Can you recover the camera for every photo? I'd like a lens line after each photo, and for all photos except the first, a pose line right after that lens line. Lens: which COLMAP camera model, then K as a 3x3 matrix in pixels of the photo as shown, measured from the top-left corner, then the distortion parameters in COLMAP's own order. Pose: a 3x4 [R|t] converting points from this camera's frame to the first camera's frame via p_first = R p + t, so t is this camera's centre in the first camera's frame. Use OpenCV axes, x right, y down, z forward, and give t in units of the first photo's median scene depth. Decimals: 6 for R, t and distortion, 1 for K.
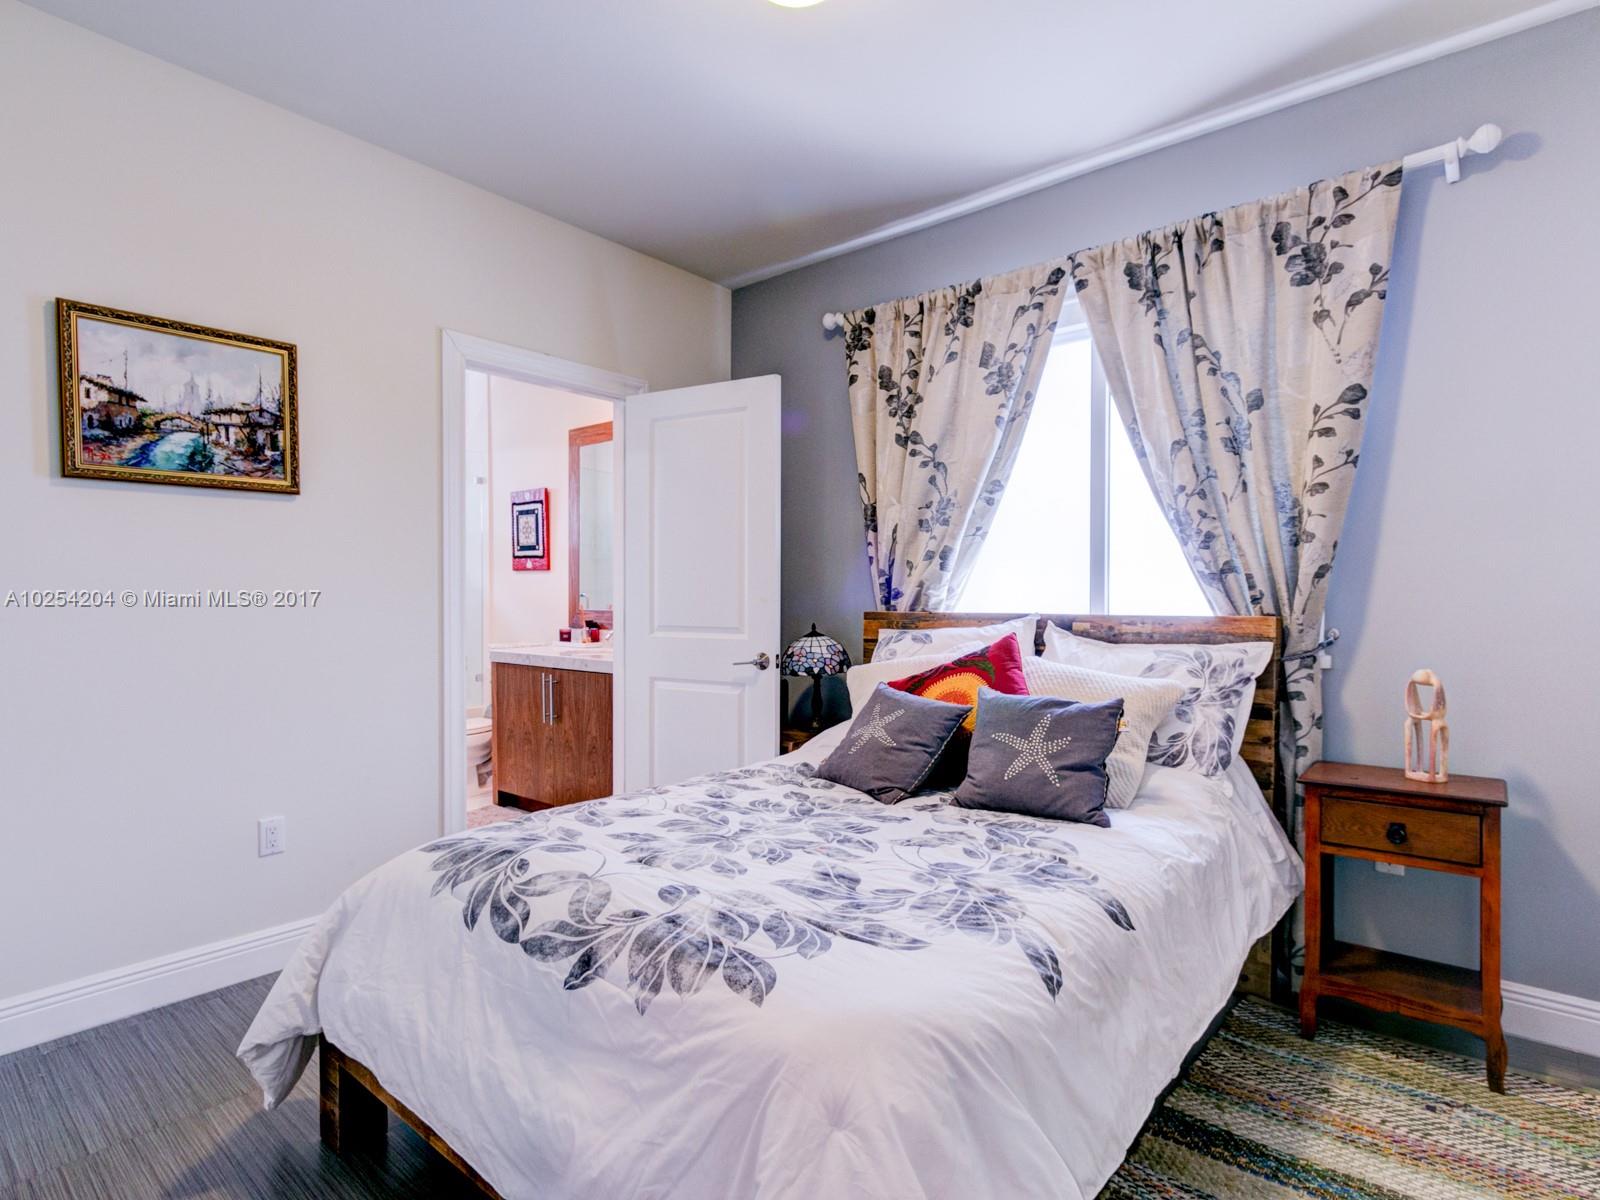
lens RADIAL K [[859.1, 0, 736.6], [0, 859.1, 611.1], [0, 0, 1]] dist [0.002244, -0.000054]
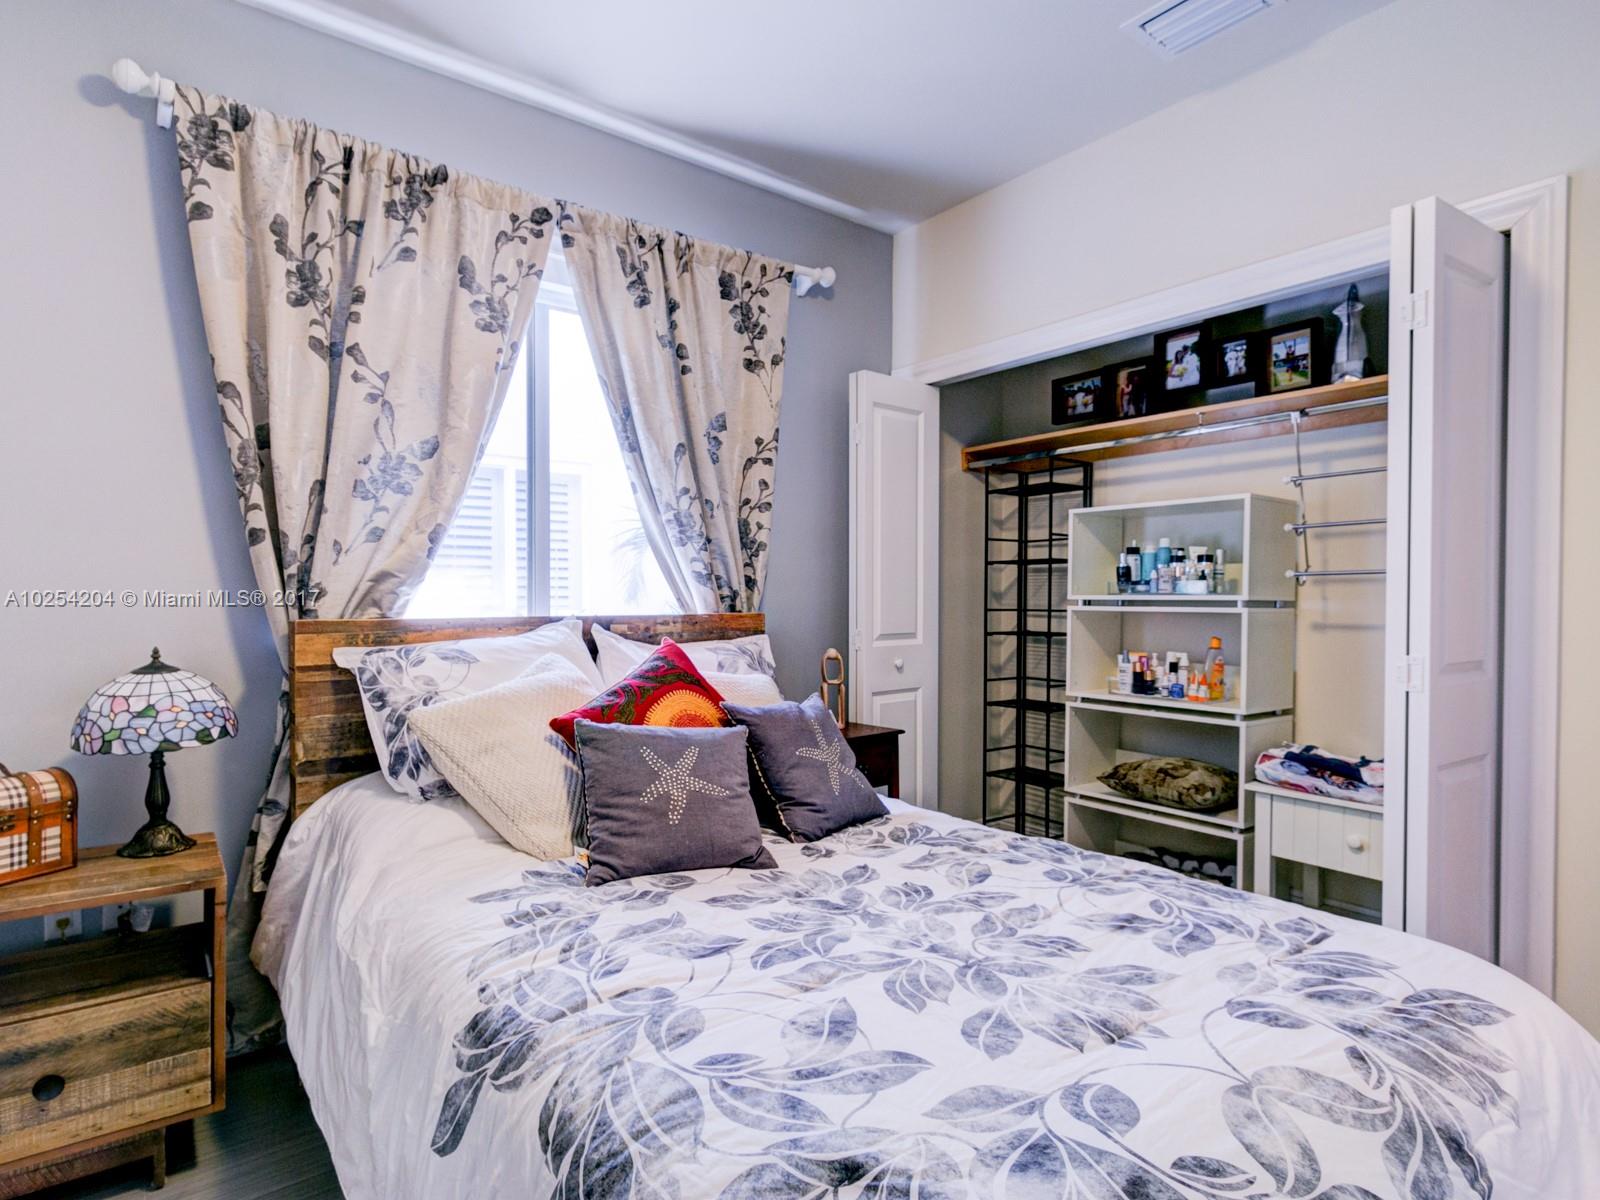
lens RADIAL K [[859.1, 0, 736.6], [0, 859.1, 611.1], [0, 0, 1]] dist [0.002244, -0.000054]
pose [[0.183453, -0.019083, 0.982843, -0.621298], [0.016129, 0.999735, 0.016400, -0.018022], [-0.982896, 0.012843, 0.183712, 0.956009]]
